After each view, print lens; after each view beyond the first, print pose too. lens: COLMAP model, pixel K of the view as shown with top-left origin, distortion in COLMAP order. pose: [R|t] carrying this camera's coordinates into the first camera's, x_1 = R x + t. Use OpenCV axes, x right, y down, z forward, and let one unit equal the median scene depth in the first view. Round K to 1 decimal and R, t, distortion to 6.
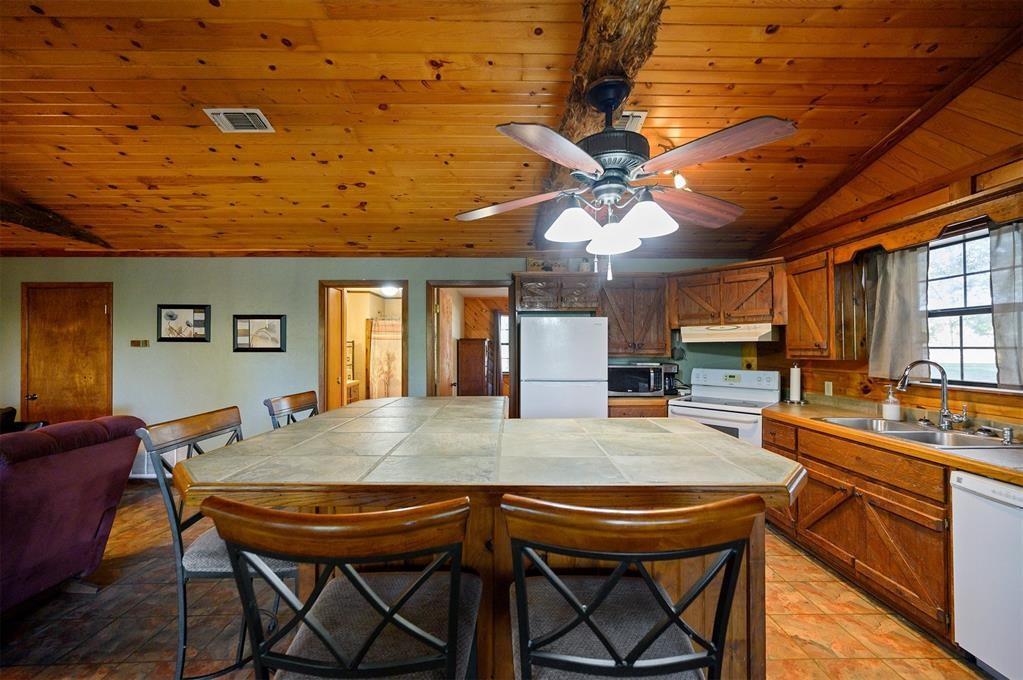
lens RADIAL K [[404.4, 0, 512.6], [0, 404.4, 343.3], [0, 0, 1]] dist [-0.003107, -0.000308]
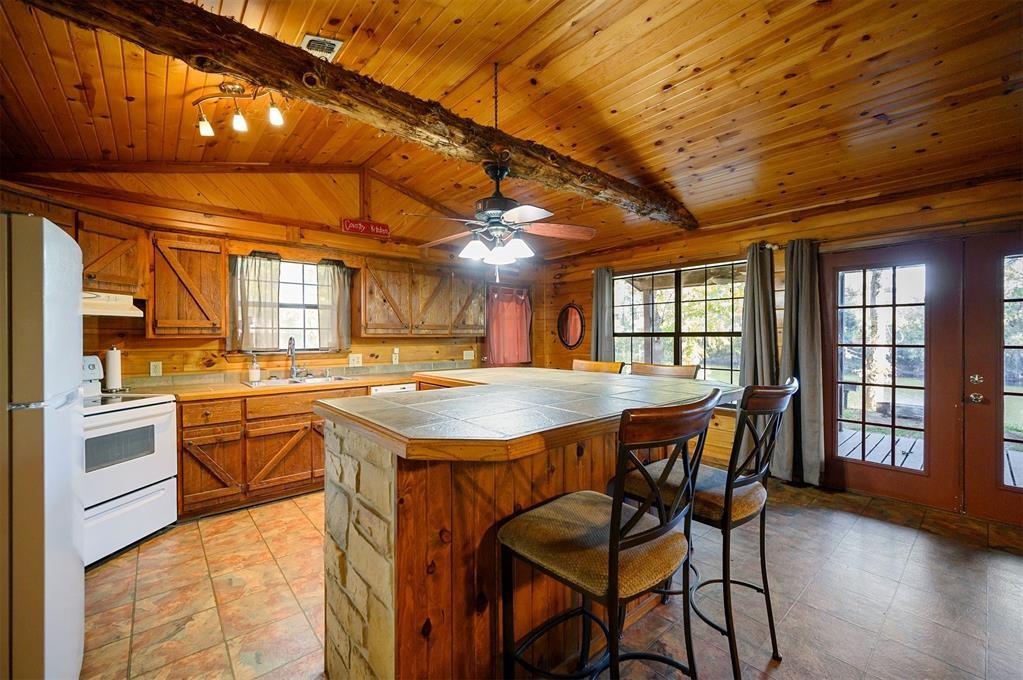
lens RADIAL K [[416.3, 0, 513.5], [0, 416.3, 338.0], [0, 0, 1]] dist [-0.001933, -0.000324]
pose [[-0.649158, 0.000929, 0.760653, -0.519796], [-0.003582, 0.999984, -0.004278, 0.038157], [-0.760645, -0.005502, -0.649145, 0.962518]]
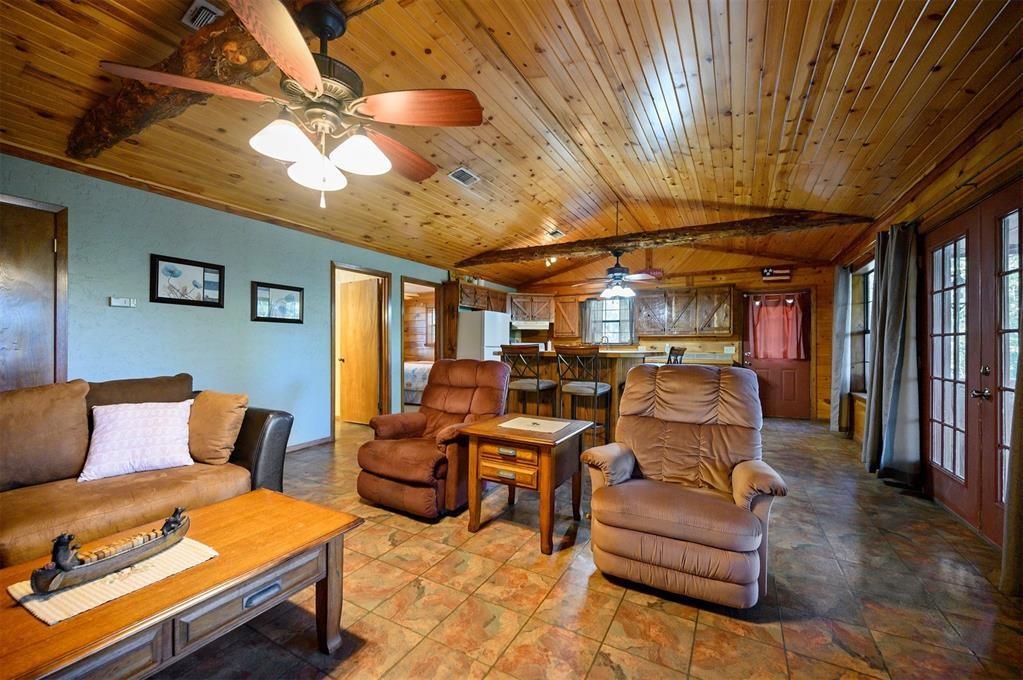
lens RADIAL K [[407.6, 0, 508.7], [0, 407.6, 345.4], [0, 0, 1]] dist [0.000254, 0.000006]
pose [[0.501005, 0.004430, 0.865433, -1.519687], [-0.015308, 0.999876, 0.003744, 0.082397], [-0.865309, -0.015124, 0.501011, 0.019341]]
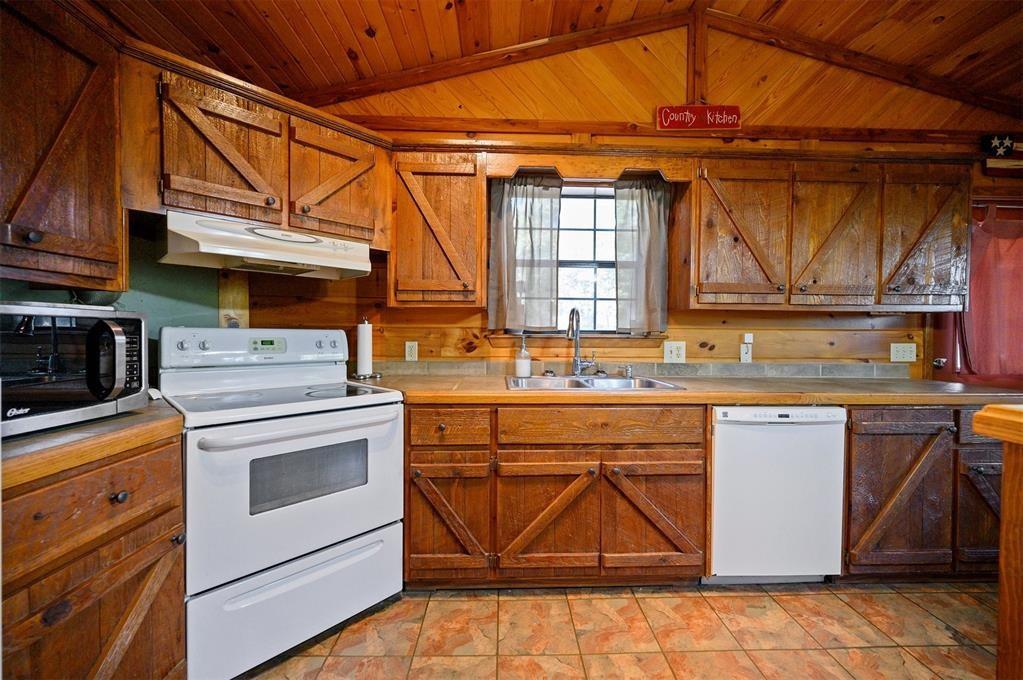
lens RADIAL K [[401.7, 0, 512.4], [0, 401.7, 339.4], [0, 0, 1]] dist [-0.001178, 0.000071]
pose [[-0.020990, -0.015280, 0.999663, 0.055377], [-0.018725, 0.999714, 0.014887, 0.074539], [-0.999604, -0.018406, -0.021270, 0.806578]]
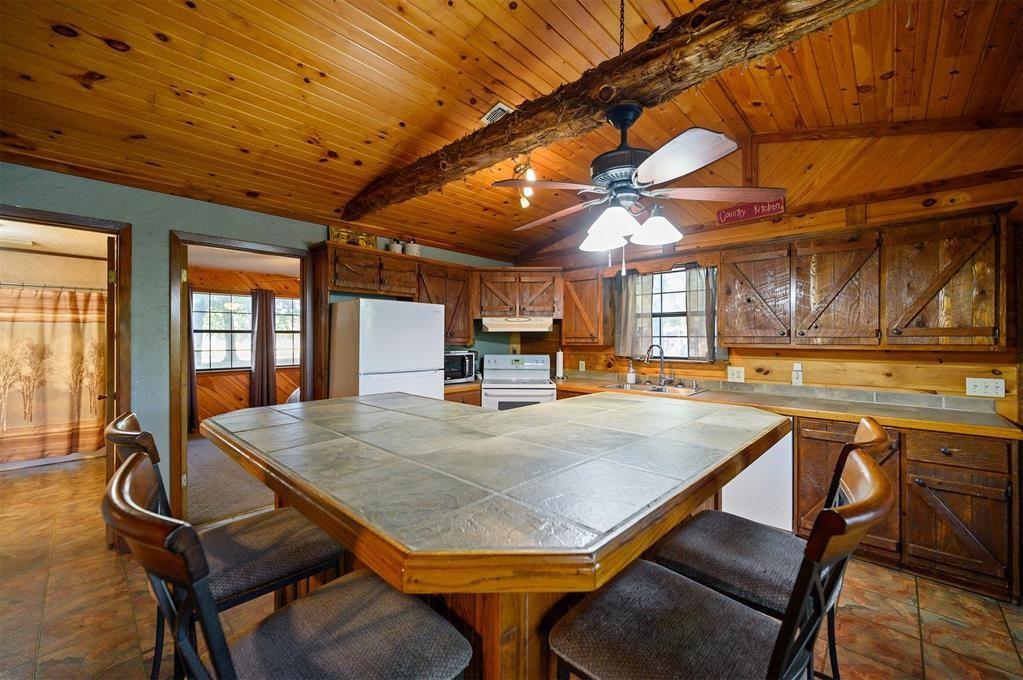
lens RADIAL K [[408.0, 0, 512.8], [0, 408.0, 336.0], [0, 0, 1]] dist [-0.001934, -0.000108]
pose [[0.693477, 0.006661, 0.720448, -0.382442], [-0.010807, 0.999941, 0.001157, 0.009443], [-0.720398, -0.008588, 0.693508, 0.192043]]
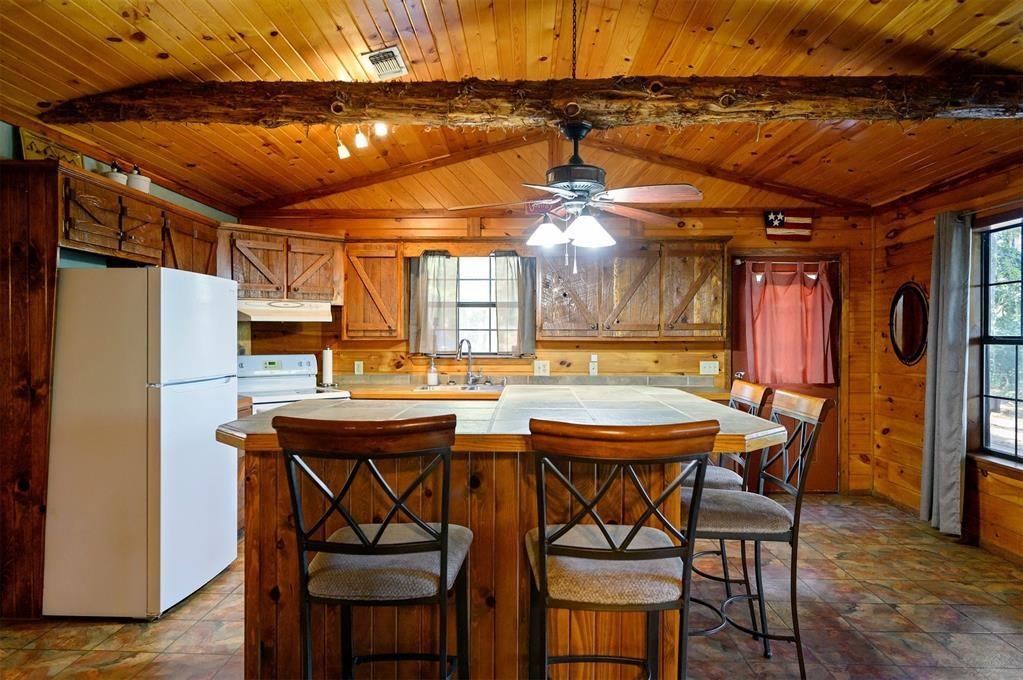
lens RADIAL K [[633.3, 0, 511.5], [0, 633.3, 340.0], [0, 0, 1]] dist [-0.002831, 0.000174]
pose [[0.035216, -0.007420, 0.999352, -0.834859], [-0.013267, 0.999881, 0.007891, 0.020094], [-0.999292, -0.013536, 0.035113, 0.524140]]
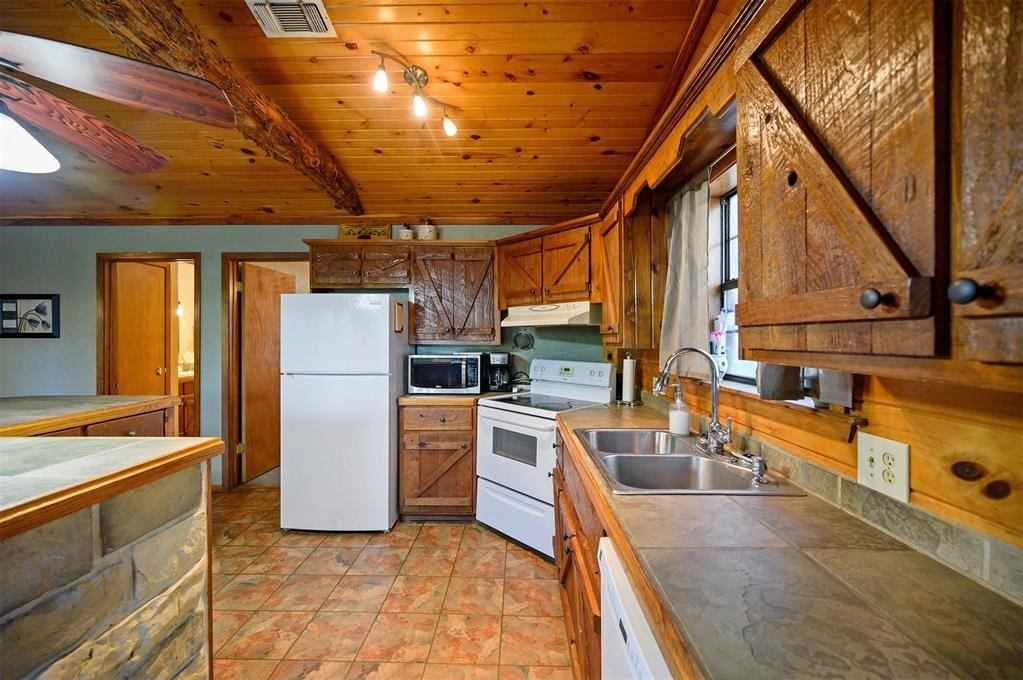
lens RADIAL K [[409.8, 0, 511.1], [0, 409.8, 338.1], [0, 0, 1]] dist [-0.000884, -0.000164]
pose [[0.999631, 0.002051, -0.027072, 0.514265], [-0.001708, 0.999918, 0.012697, 0.011602], [0.027096, -0.012646, 0.999553, 0.214181]]
